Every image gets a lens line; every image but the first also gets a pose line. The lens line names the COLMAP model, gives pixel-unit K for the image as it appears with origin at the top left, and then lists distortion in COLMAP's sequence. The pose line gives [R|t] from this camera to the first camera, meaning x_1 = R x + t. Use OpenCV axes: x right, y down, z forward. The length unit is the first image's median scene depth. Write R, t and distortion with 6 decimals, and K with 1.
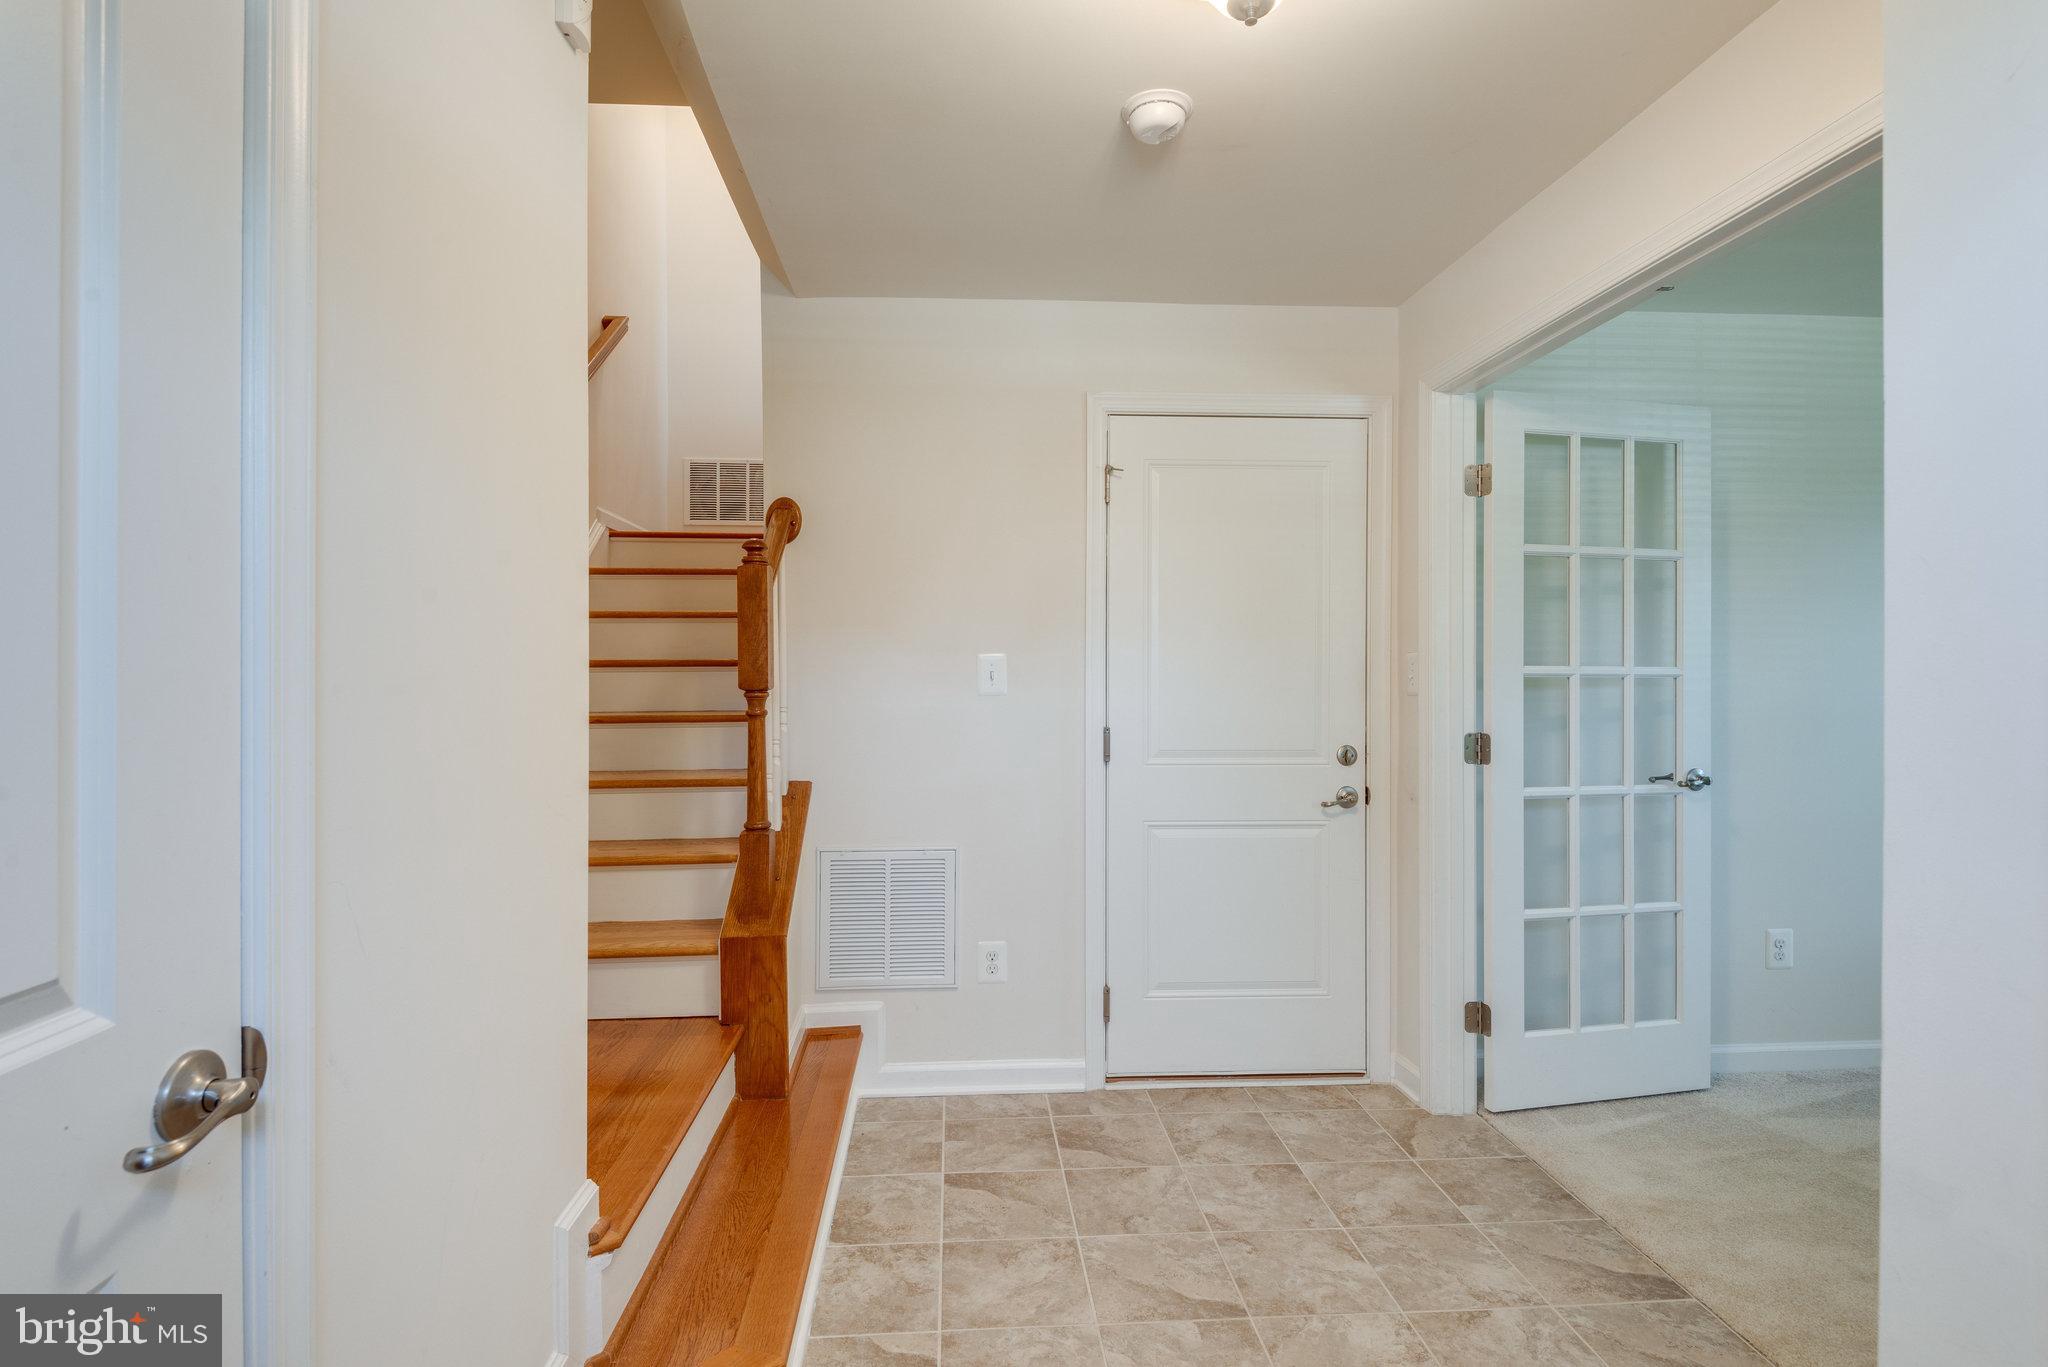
lens RADIAL K [[977.1, 0, 1046.0], [0, 977.1, 683.4], [0, 0, 1]] dist [0.008282, -0.011251]
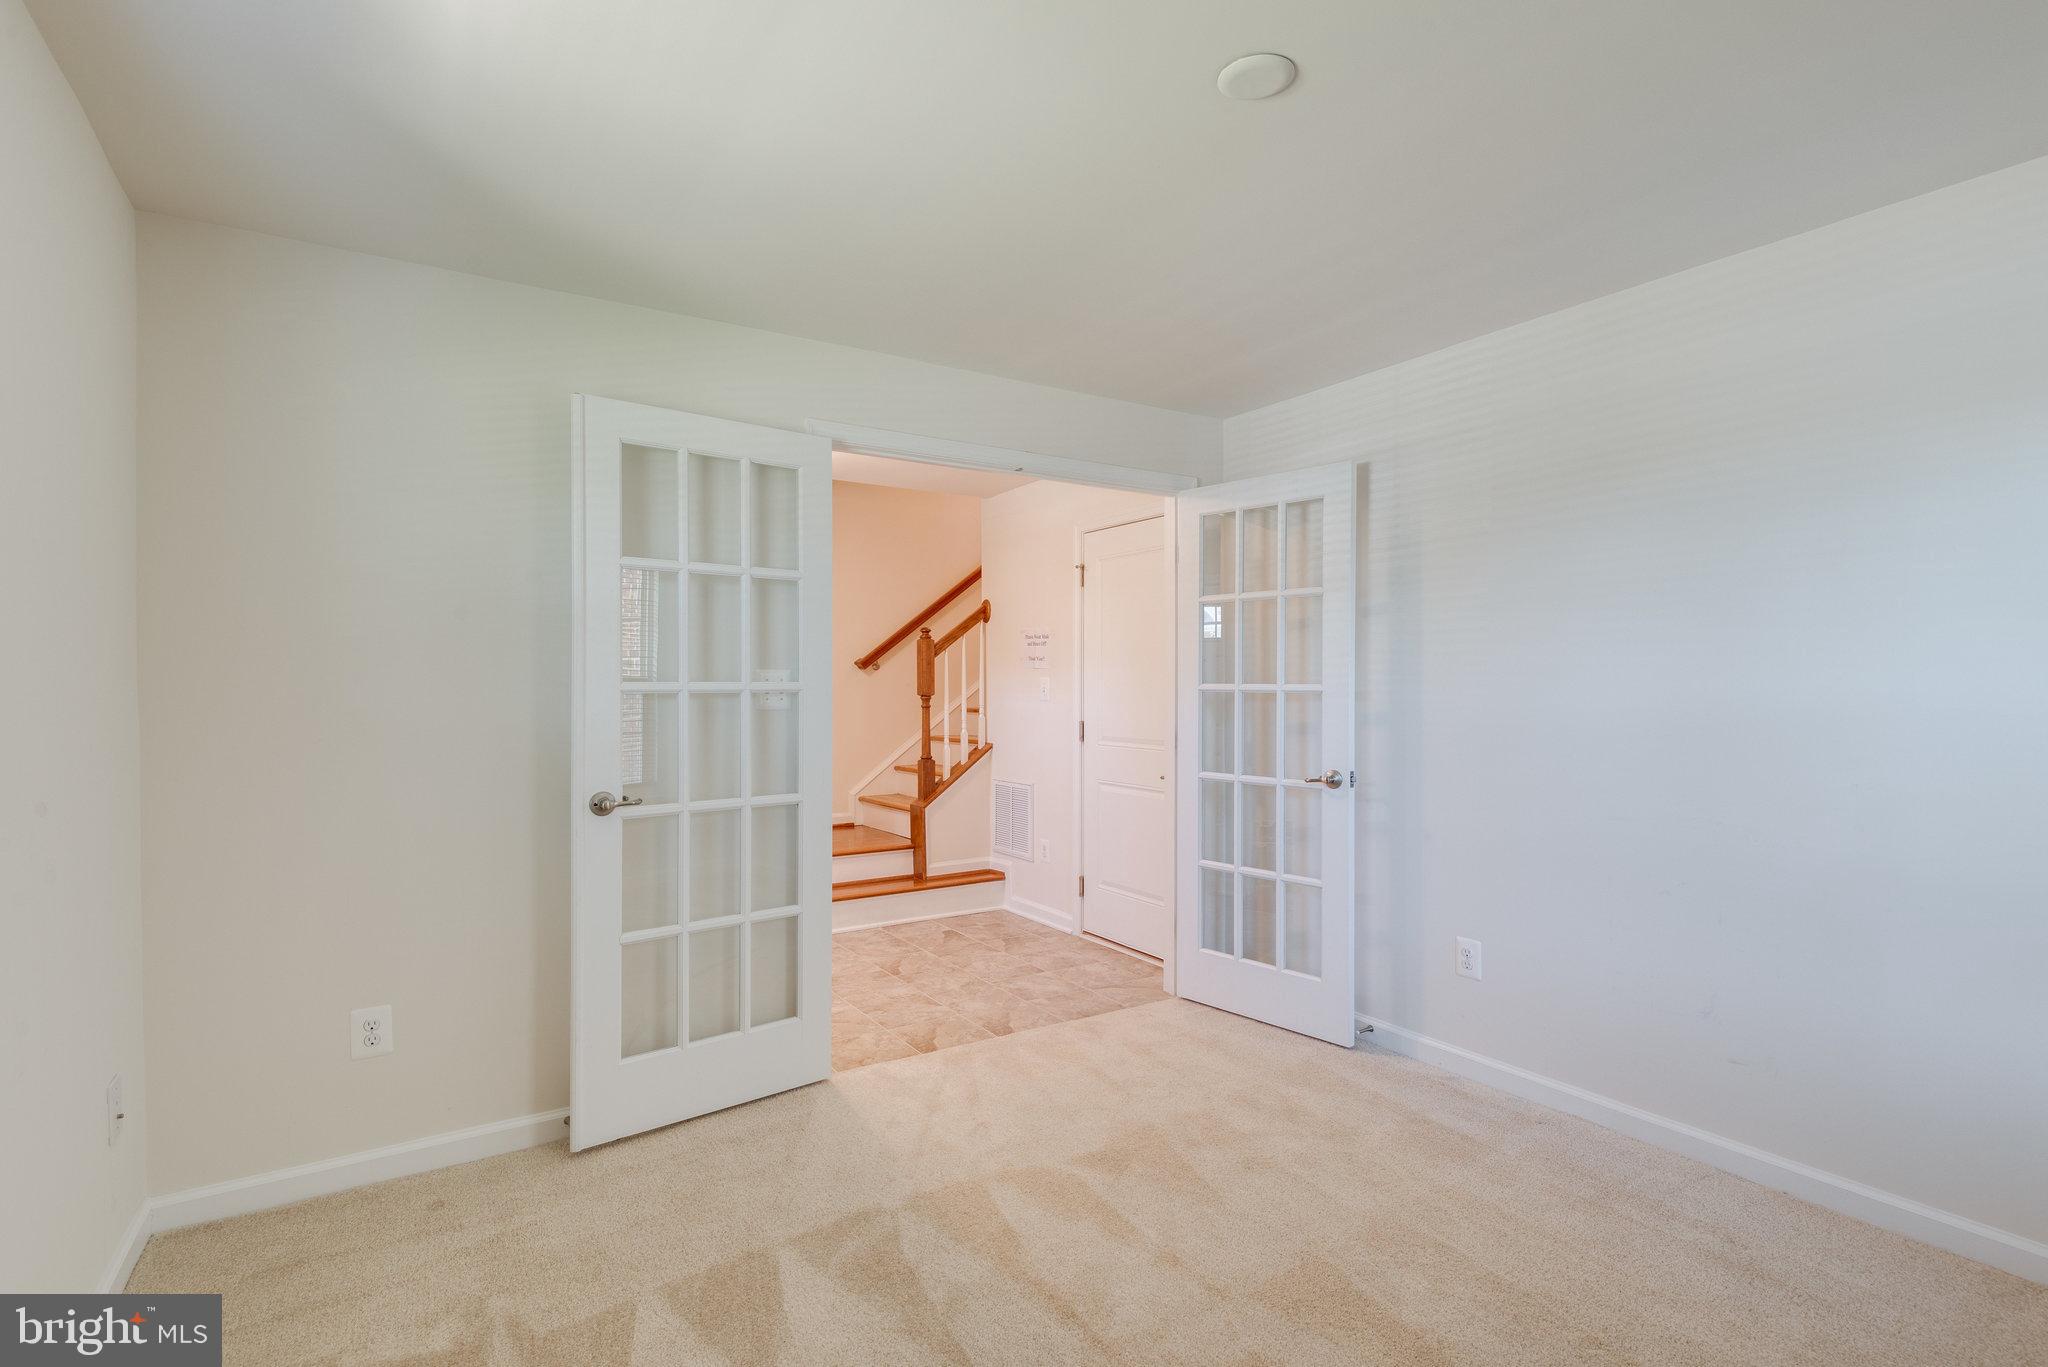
lens RADIAL K [[977.1, 0, 1046.0], [0, 977.1, 683.4], [0, 0, 1]] dist [0.008282, -0.011251]
pose [[0.504783, -0.001293, -0.863245, 1.656210], [-0.004646, 0.999980, -0.004215, -0.012439], [0.863234, 0.006138, 0.504767, 0.114413]]
